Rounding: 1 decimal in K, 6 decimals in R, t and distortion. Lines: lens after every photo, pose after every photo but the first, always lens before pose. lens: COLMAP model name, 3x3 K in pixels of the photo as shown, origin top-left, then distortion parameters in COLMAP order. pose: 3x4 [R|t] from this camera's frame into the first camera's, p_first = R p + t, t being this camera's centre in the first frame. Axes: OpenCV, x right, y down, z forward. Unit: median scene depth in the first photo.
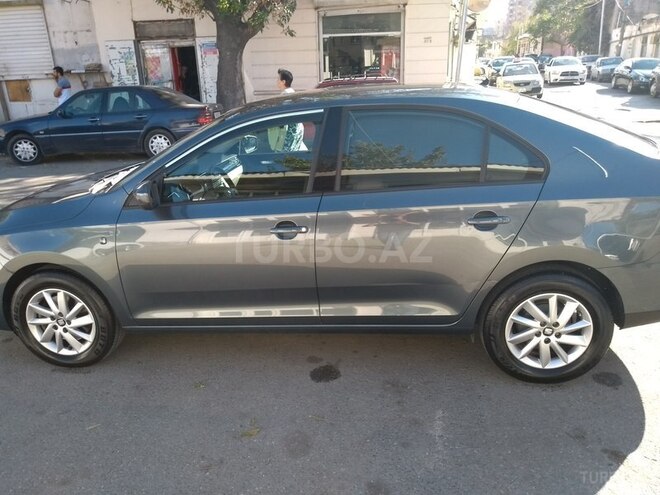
lens RADIAL K [[539.9, 0, 330.0], [0, 539.9, 247.5], [0, 0, 1]] dist [-0.029211, 0.006958]
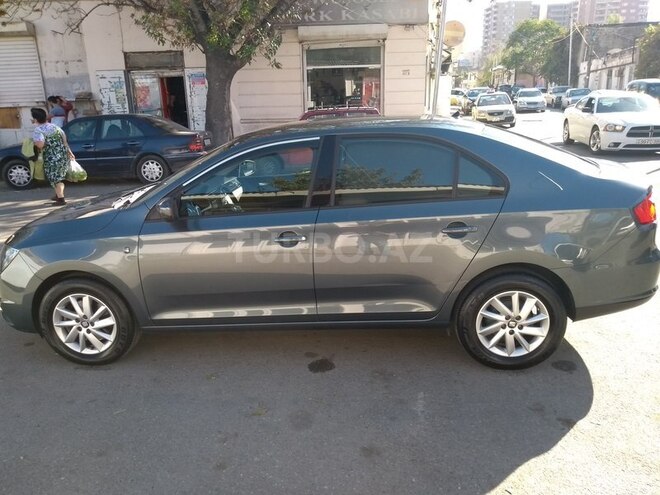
lens RADIAL K [[539.9, 0, 330.0], [0, 539.9, 247.5], [0, 0, 1]] dist [-0.029211, 0.006958]
pose [[0.999364, -0.004152, 0.035403, -0.024858], [0.005879, 0.998791, -0.048799, 0.032381], [-0.035158, 0.048977, 0.998181, -0.126463]]
